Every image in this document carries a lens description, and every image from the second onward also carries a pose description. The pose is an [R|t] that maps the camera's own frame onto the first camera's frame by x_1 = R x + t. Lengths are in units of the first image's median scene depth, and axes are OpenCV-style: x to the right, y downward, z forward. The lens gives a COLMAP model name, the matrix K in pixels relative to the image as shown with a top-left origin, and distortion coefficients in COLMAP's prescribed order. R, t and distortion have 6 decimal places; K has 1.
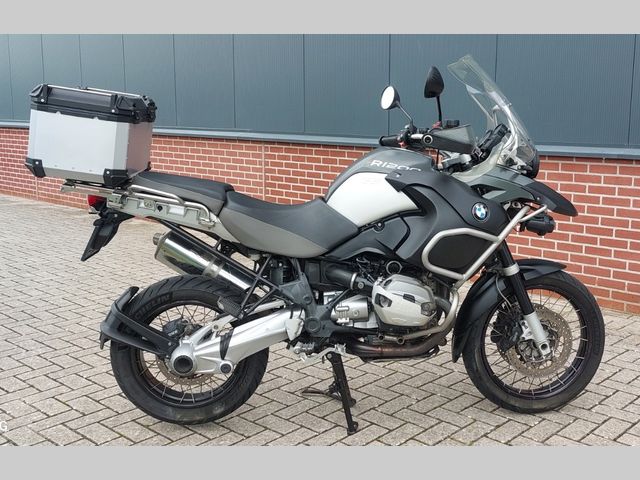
lens RADIAL K [[748.2, 0, 374.9], [0, 748.2, 224.7], [0, 0, 1]] dist [0.184284, -0.395110]
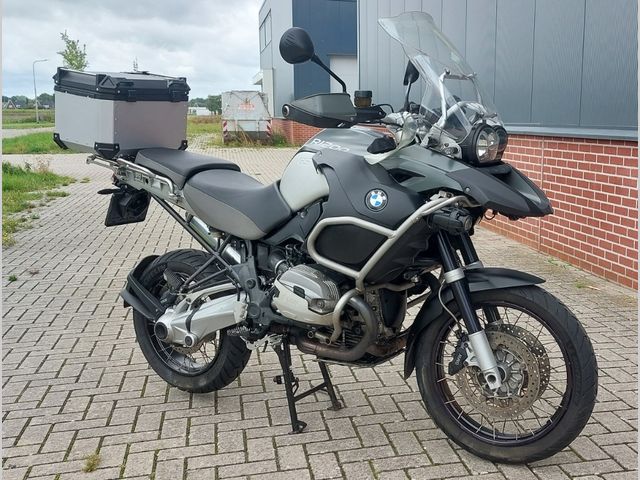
lens RADIAL K [[775.4, 0, 320.0], [0, 775.4, 240.0], [0, 0, 1]] dist [0.142609, -0.006797]
pose [[0.823010, 0.085455, -0.561562, 0.531887], [-0.079094, 0.996228, 0.035682, 0.001631], [0.562493, 0.015049, 0.826665, 0.221846]]
